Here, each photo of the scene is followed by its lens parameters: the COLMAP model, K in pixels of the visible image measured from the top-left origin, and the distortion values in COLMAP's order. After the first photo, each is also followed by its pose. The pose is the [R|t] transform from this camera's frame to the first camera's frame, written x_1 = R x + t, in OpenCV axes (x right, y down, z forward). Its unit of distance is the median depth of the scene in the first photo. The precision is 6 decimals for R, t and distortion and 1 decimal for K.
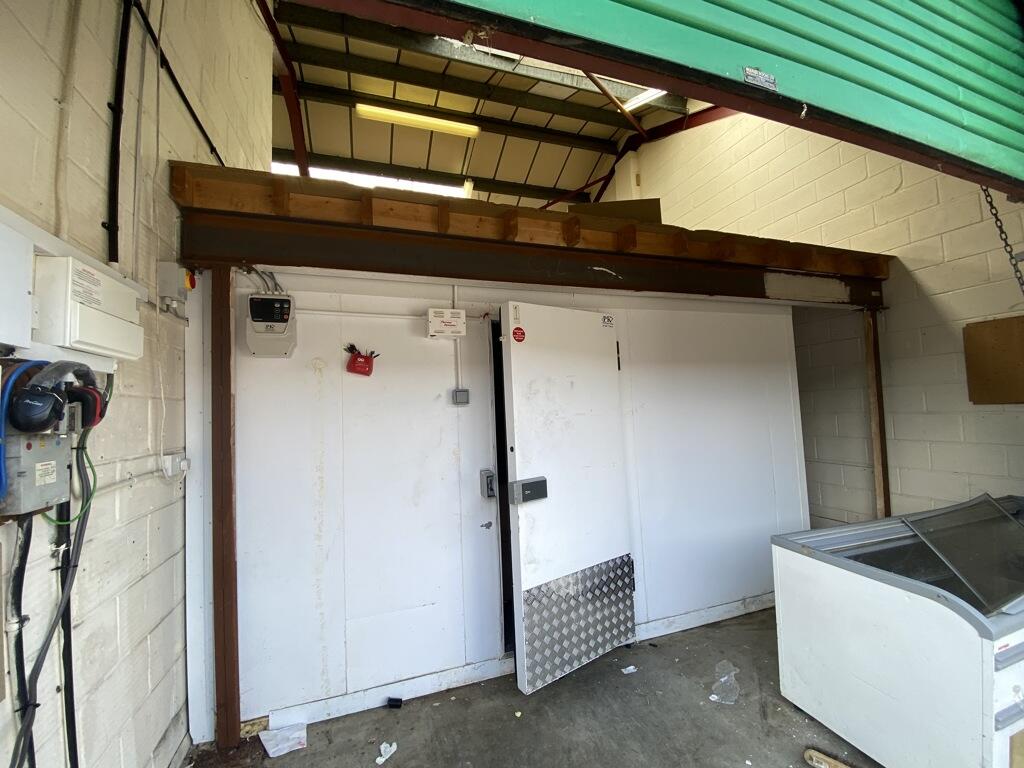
lens RADIAL K [[411.3, 0, 510.9], [0, 411.3, 381.7], [0, 0, 1]] dist [0.032908, -0.028567]
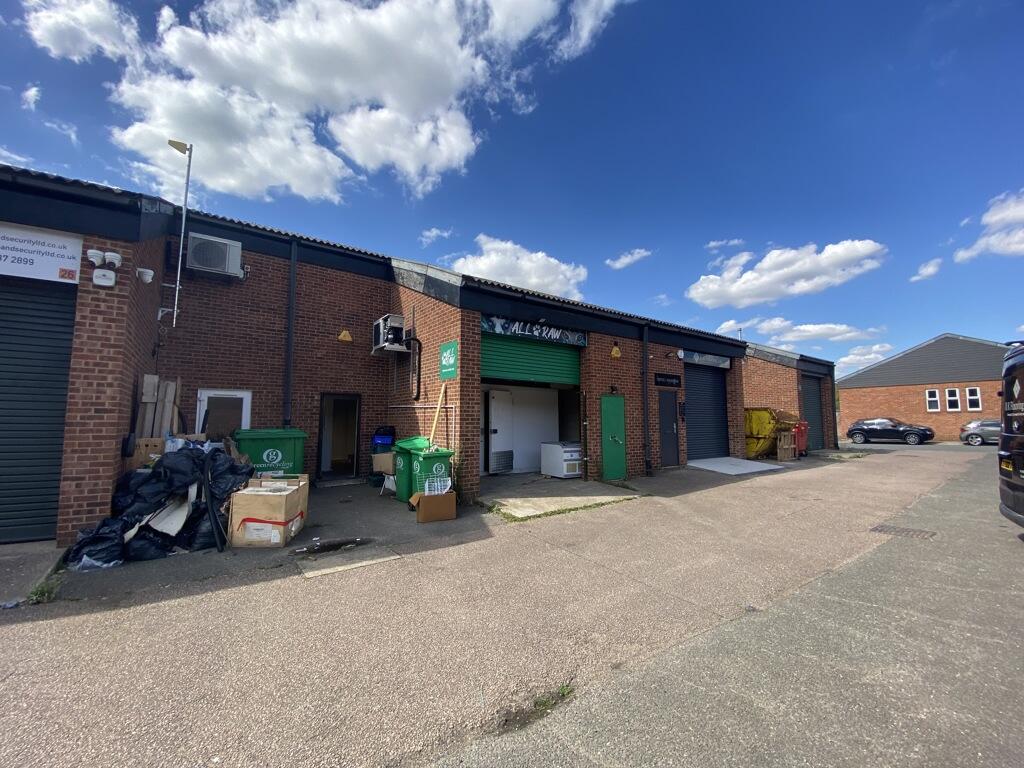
lens RADIAL K [[411.3, 0, 510.9], [0, 411.3, 381.7], [0, 0, 1]] dist [0.032908, -0.028567]
pose [[0.956752, 0.070973, 0.282113, -1.073911], [-0.061341, 0.997197, -0.042839, -0.105359], [-0.284363, 0.023682, 0.958424, -3.380644]]
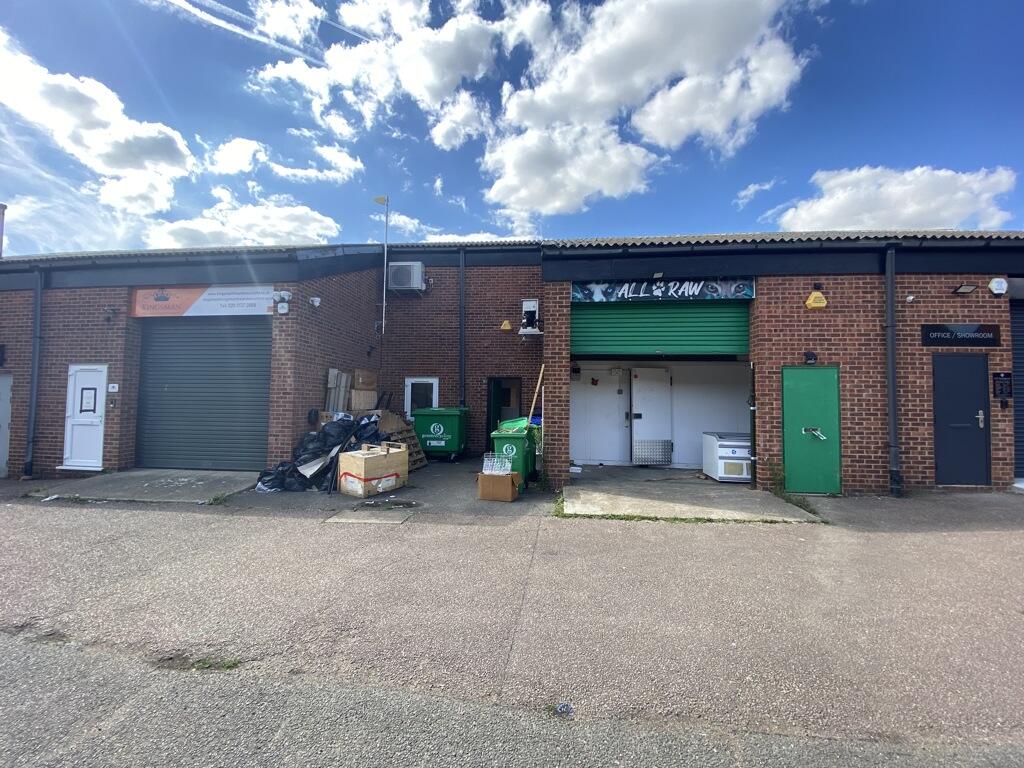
lens RADIAL K [[411.3, 0, 510.9], [0, 411.3, 381.7], [0, 0, 1]] dist [0.032908, -0.028567]
pose [[0.904989, 0.031638, -0.424256, 0.597278], [-0.021881, 0.999373, 0.027850, -0.144294], [0.424871, -0.015921, 0.905114, -3.001206]]
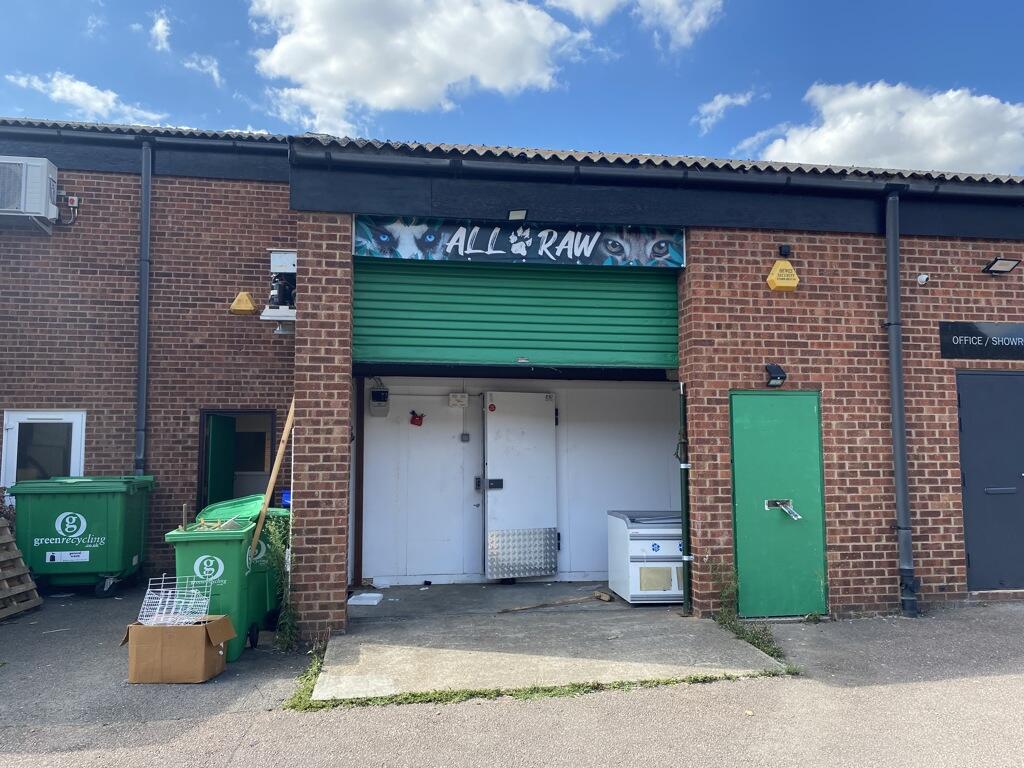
lens RADIAL K [[767.6, 0, 511.8], [0, 767.6, 387.9], [0, 0, 1]] dist [0.059512, -0.069657]
pose [[0.983163, 0.022048, -0.181394, 0.791529], [-0.026346, 0.999426, -0.021317, -0.133092], [0.180819, 0.025737, 0.983180, -2.679655]]
